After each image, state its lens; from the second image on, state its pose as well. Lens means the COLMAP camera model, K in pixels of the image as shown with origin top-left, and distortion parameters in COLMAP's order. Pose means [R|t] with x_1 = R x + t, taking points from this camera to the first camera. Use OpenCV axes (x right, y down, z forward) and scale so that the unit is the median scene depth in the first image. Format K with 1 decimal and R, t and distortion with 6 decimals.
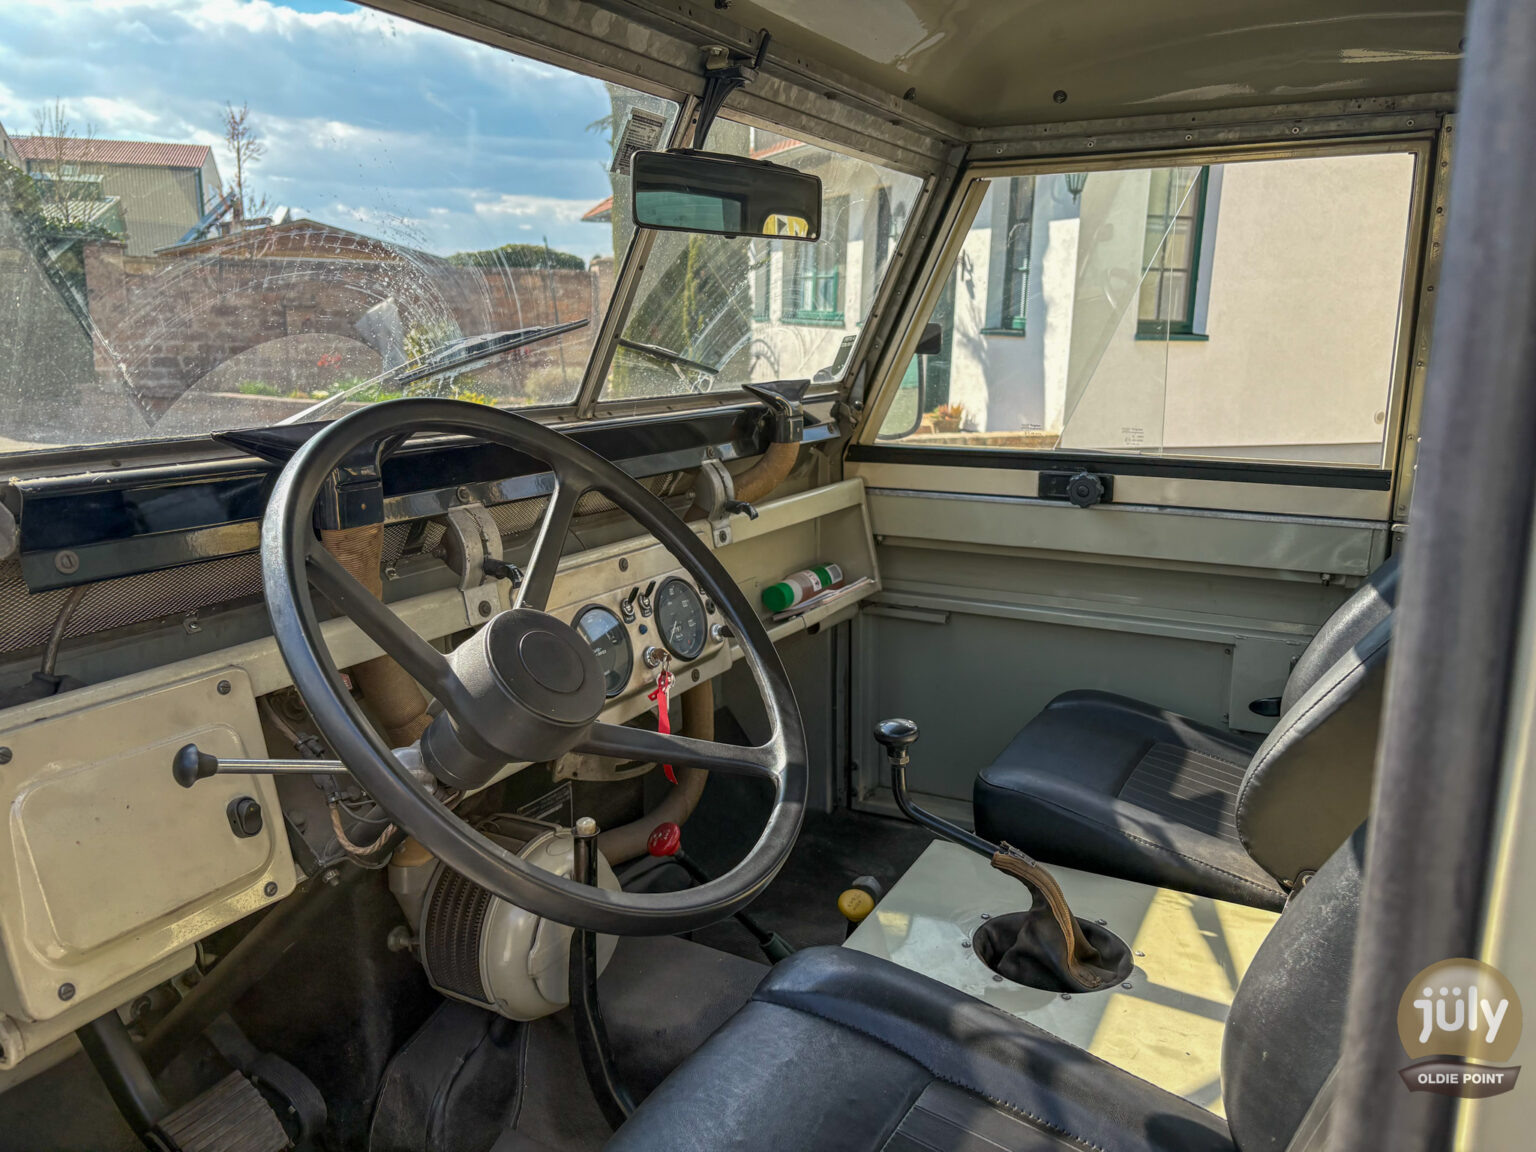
lens RADIAL K [[1158.0, 0, 768.0], [0, 1158.0, 576.0], [0, 0, 1]] dist [0.028201, -0.040235]
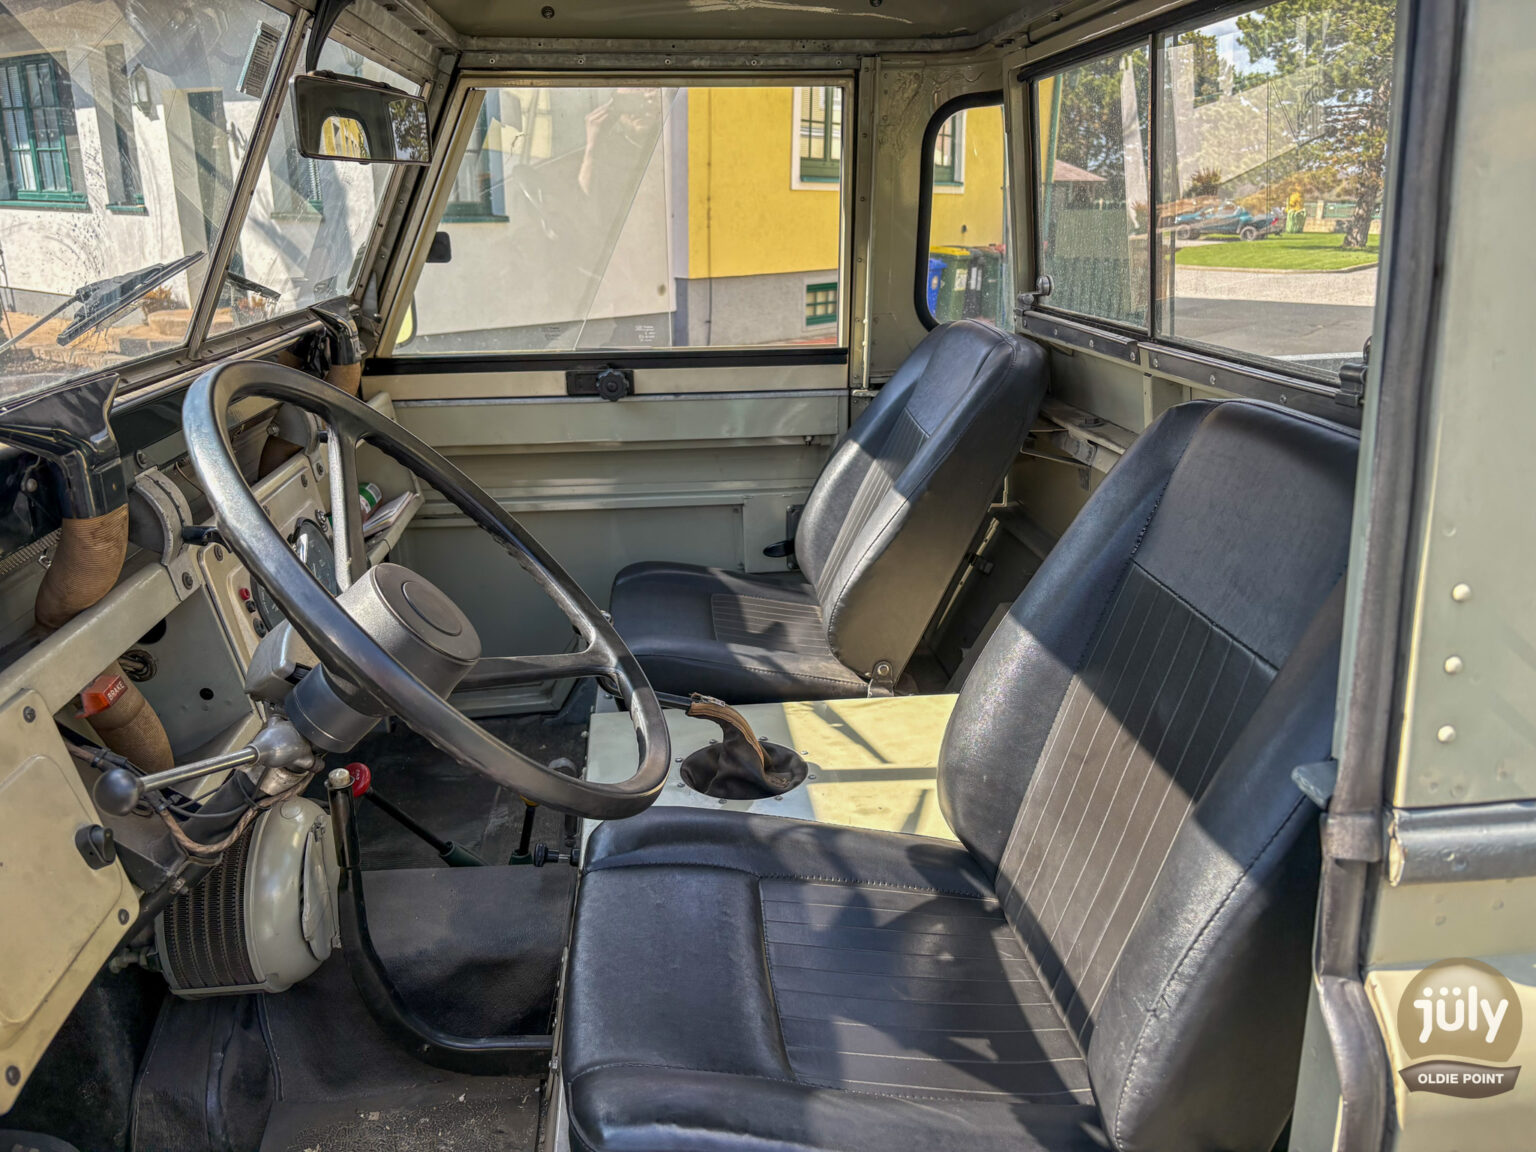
lens RADIAL K [[1149.6, 0, 768.0], [0, 1149.6, 576.0], [0, 0, 1]] dist [0.059704, -0.080160]
pose [[0.828148, -0.182124, 0.530096, -0.252964], [0.128686, 0.982256, 0.136431, -0.029934], [-0.545537, -0.044769, 0.836890, -0.015292]]
